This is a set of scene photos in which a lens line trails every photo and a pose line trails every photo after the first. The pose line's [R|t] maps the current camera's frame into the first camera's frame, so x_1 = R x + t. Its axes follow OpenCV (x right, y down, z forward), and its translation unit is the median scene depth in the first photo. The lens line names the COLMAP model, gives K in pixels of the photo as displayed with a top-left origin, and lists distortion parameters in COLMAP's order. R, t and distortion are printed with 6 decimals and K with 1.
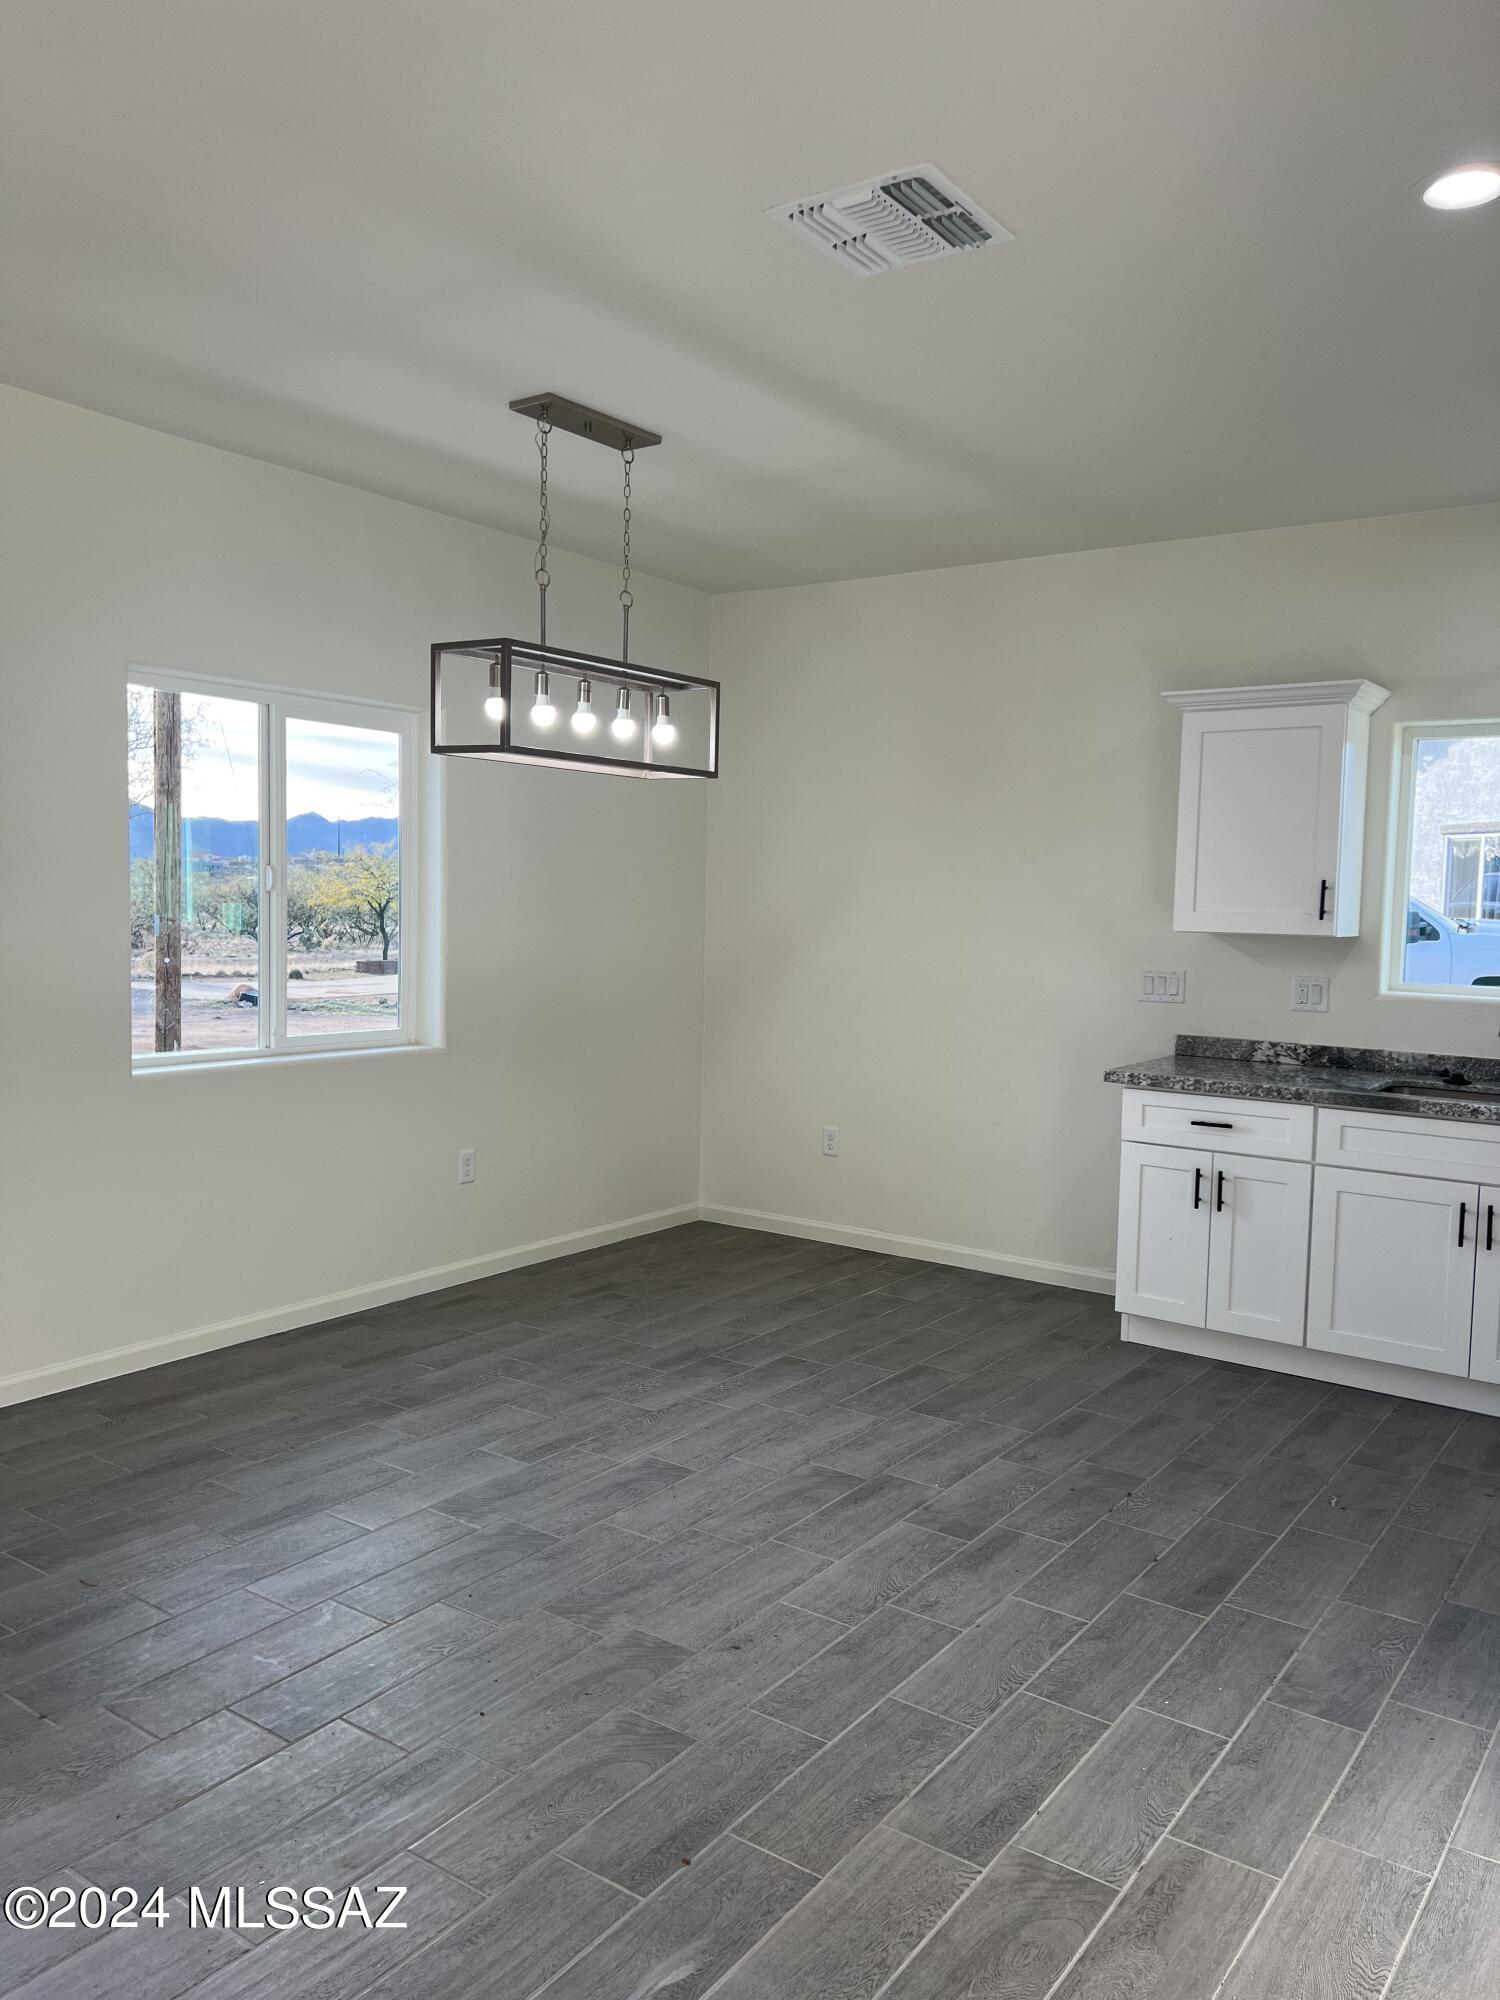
lens RADIAL K [[1499.0, 0, 758.6], [0, 1499.0, 1005.4], [0, 0, 1]] dist [0.048642, -0.054589]
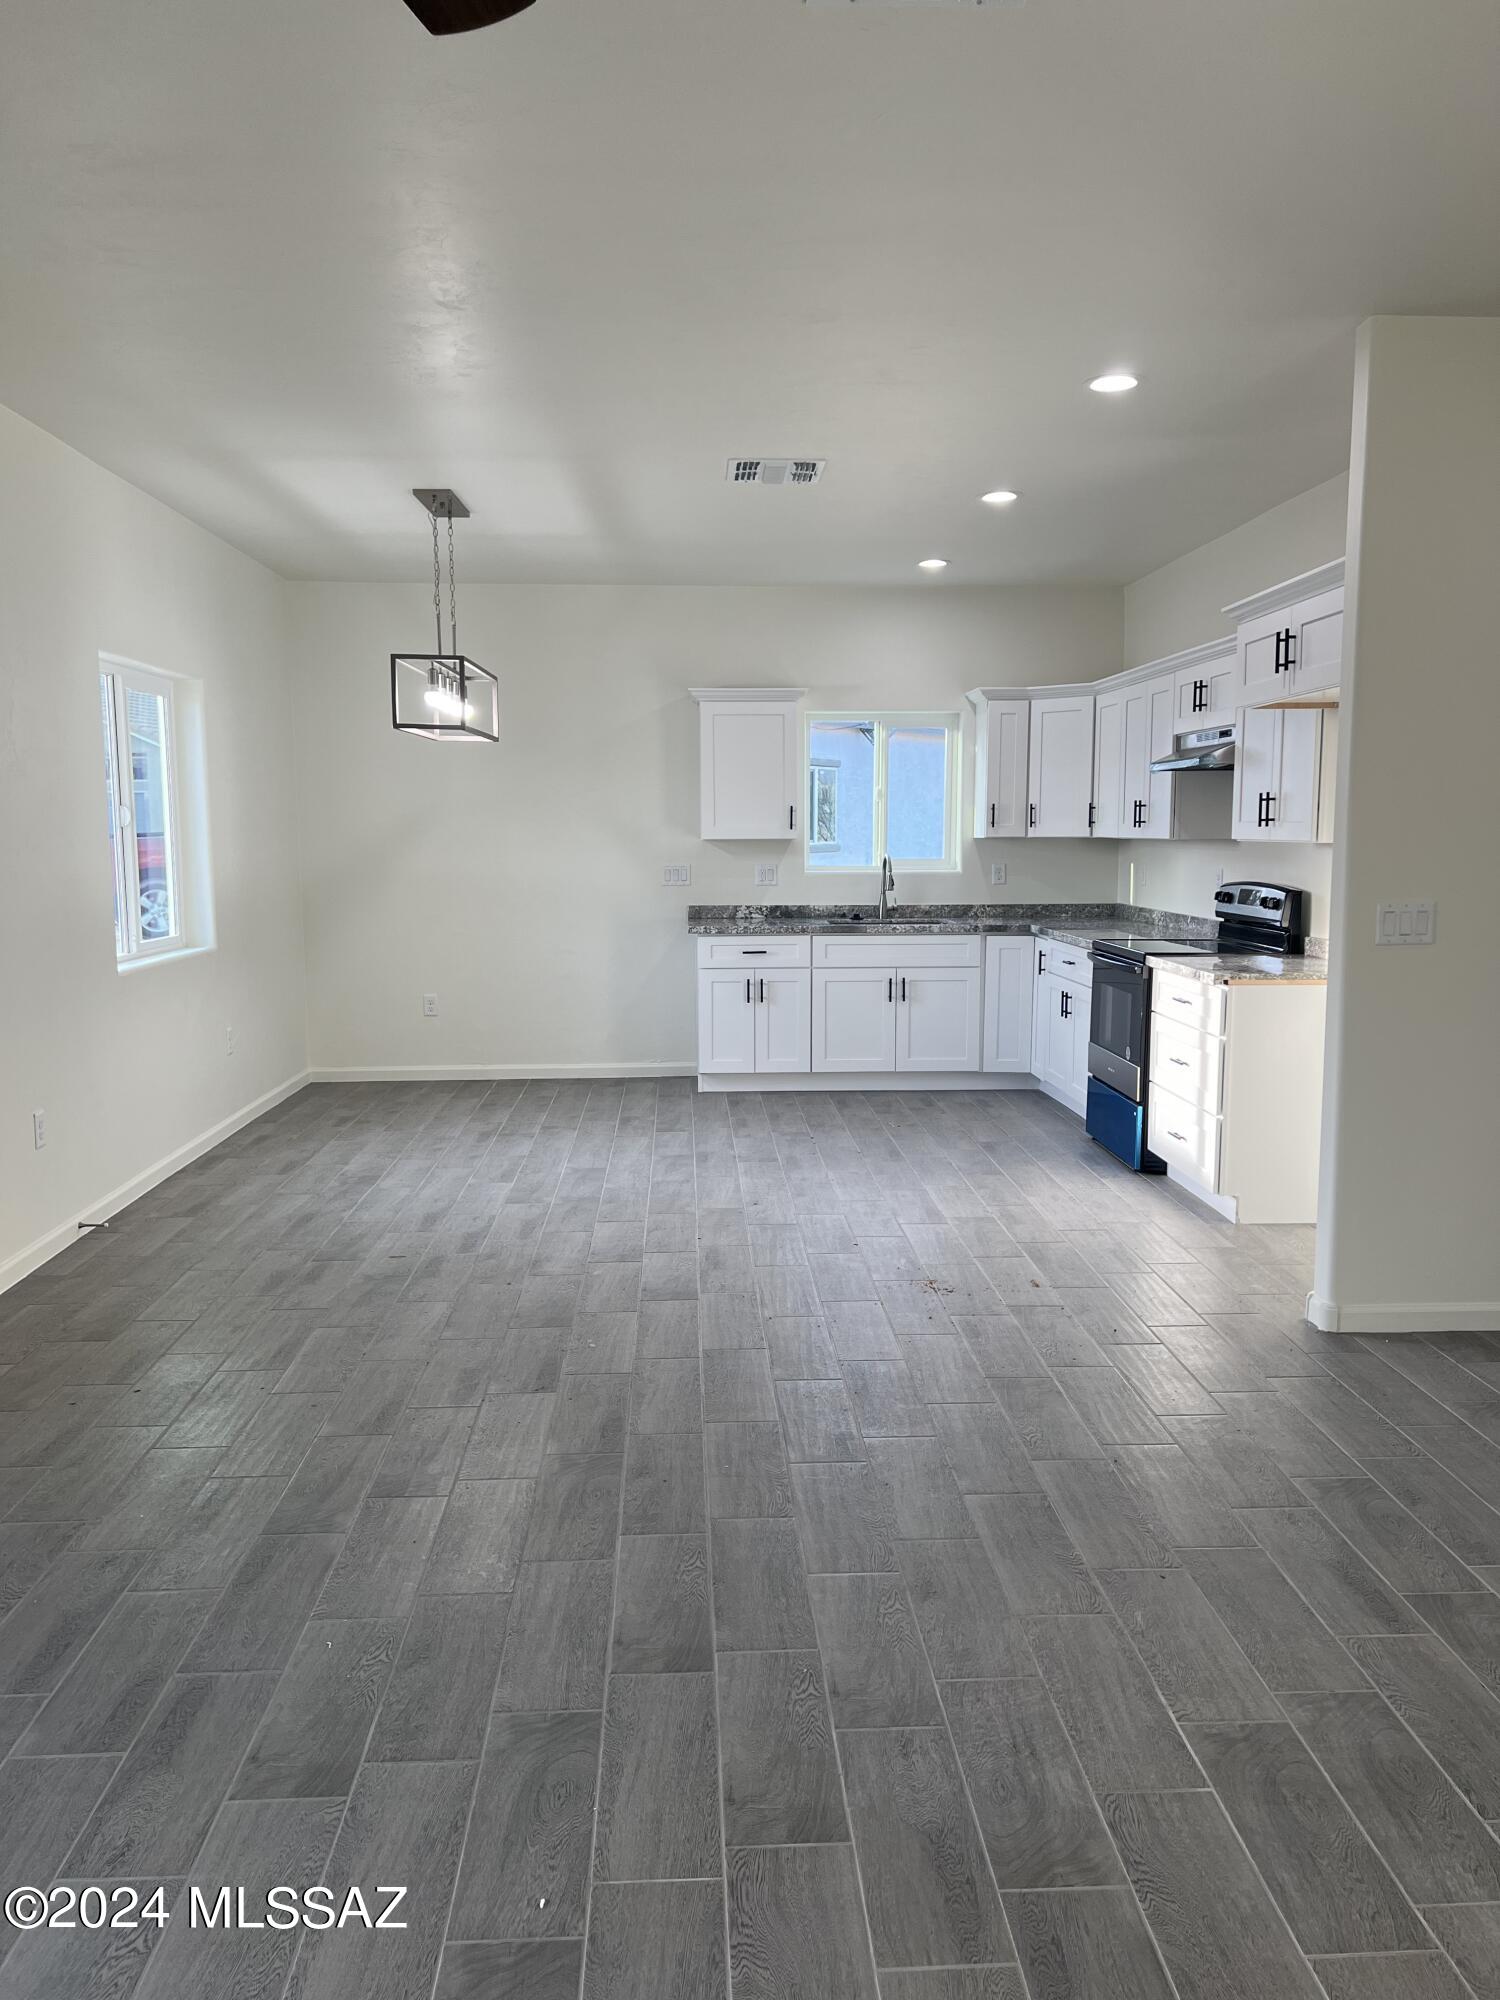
lens RADIAL K [[1495.8, 0, 764.4], [0, 1495.8, 1008.0], [0, 0, 1]] dist [0.092546, -0.120832]
pose [[0.783749, -0.098603, 0.613201, -0.802211], [0.066969, 0.994977, 0.074398, 0.018739], [-0.617457, -0.017244, 0.786416, -0.363115]]
